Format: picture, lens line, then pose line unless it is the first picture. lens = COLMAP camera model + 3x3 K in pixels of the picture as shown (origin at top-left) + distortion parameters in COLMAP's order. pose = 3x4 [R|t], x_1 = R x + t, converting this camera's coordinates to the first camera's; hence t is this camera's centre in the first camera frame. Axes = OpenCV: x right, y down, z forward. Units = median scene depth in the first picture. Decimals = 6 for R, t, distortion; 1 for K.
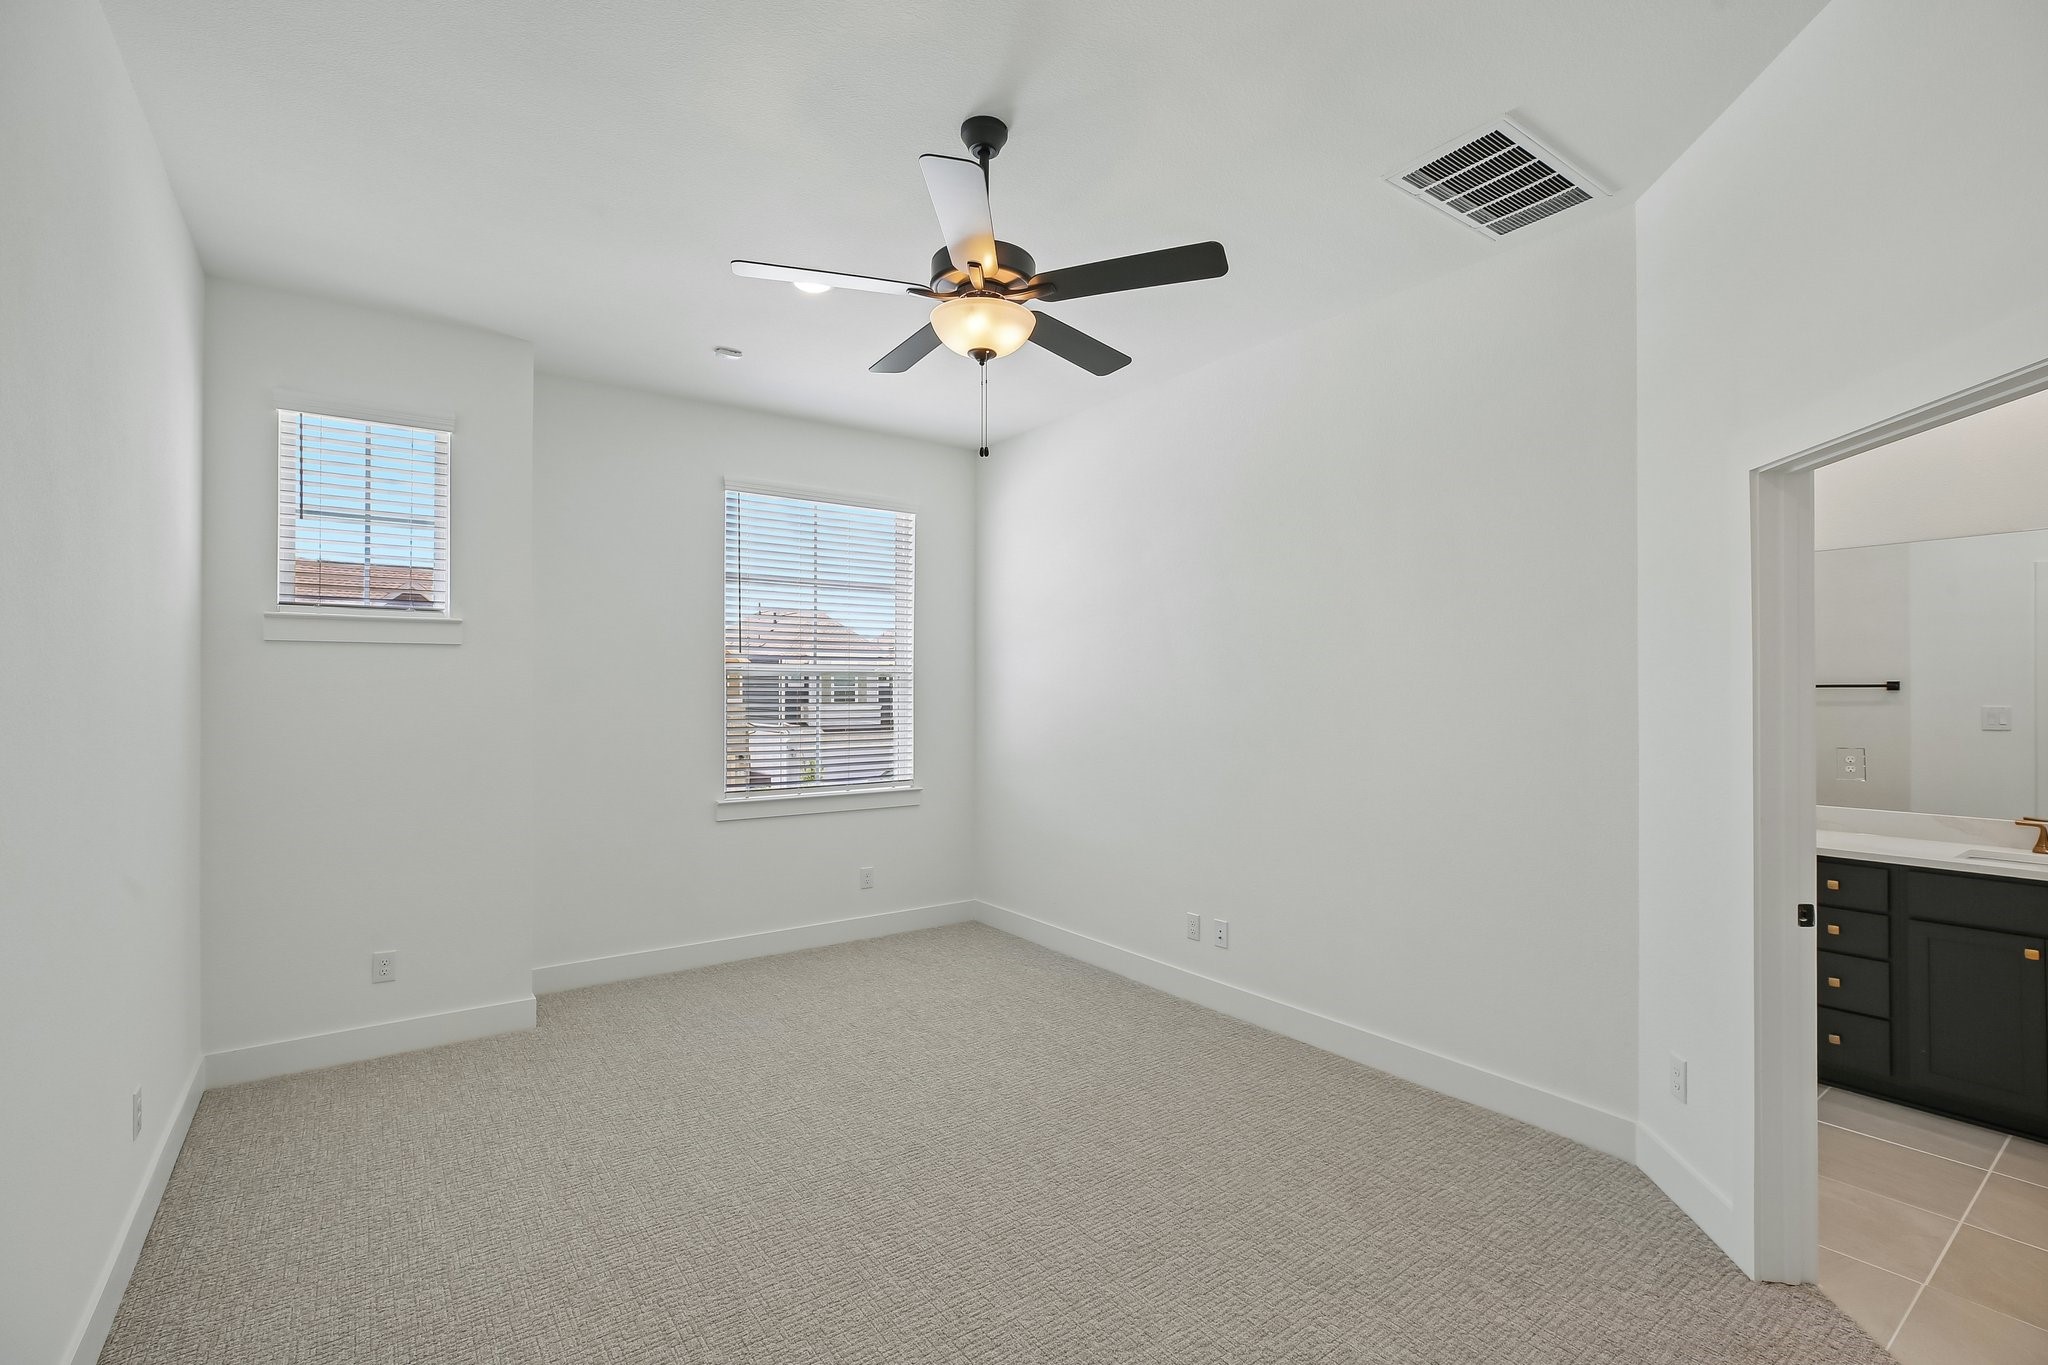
lens RADIAL K [[918.9, 0, 1024.0], [0, 918.9, 682.5], [0, 0, 1]] dist [-0.033994, -0.000003]
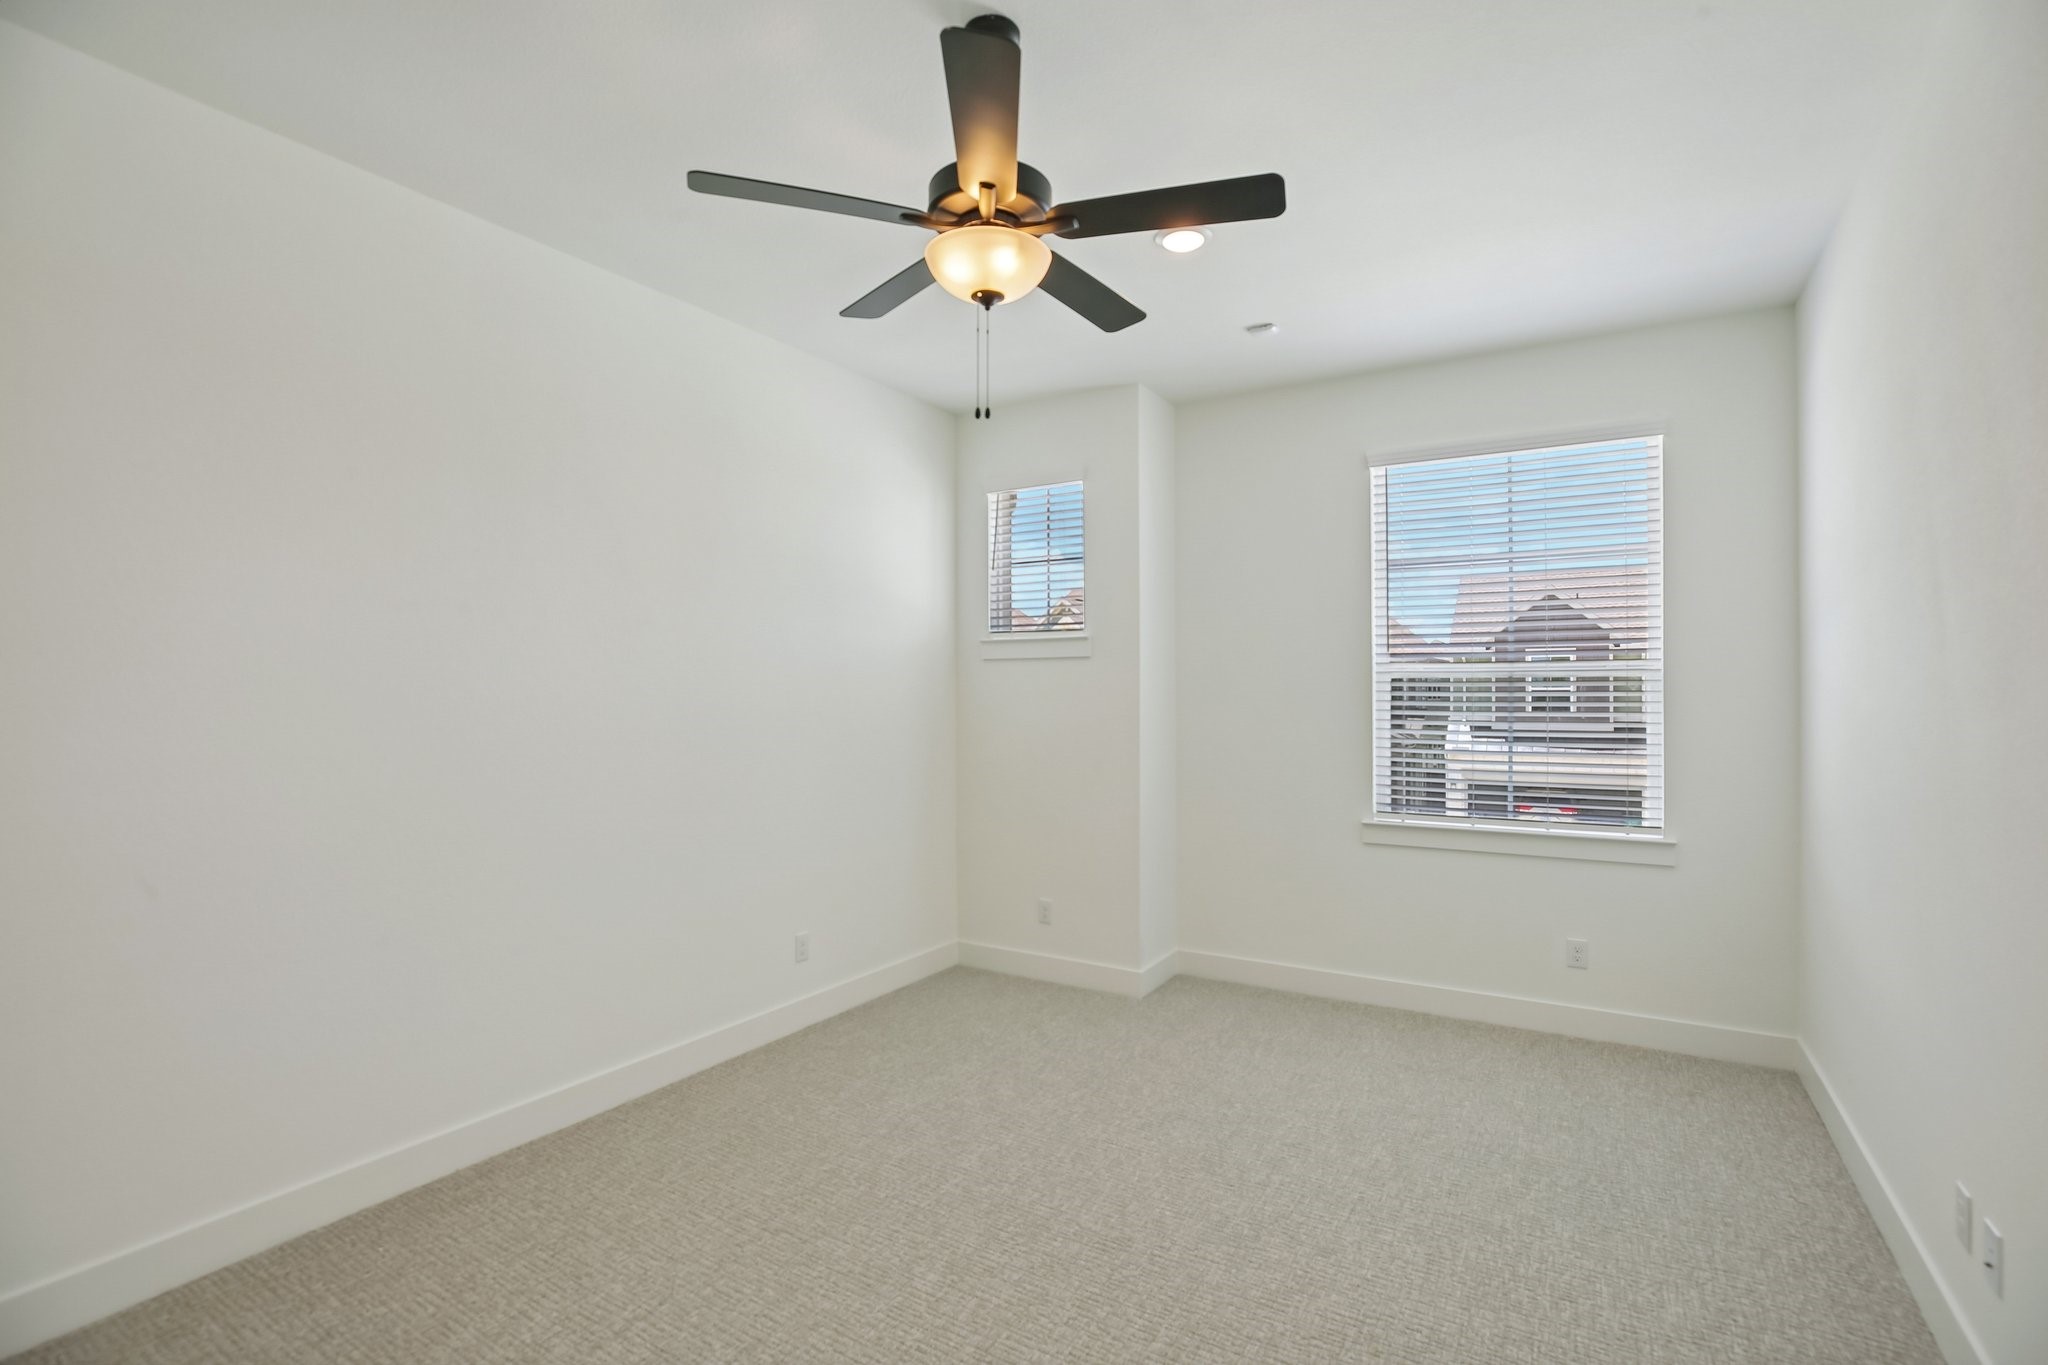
lens RADIAL K [[930.6, 0, 1023.8], [0, 930.6, 689.0], [0, 0, 1]] dist [-0.031344, 0.000155]
pose [[0.378117, -0.002978, -0.925753, 0.477936], [0.007172, 0.999974, -0.000288, 0.000479], [0.925730, -0.006530, 0.378129, 0.452275]]
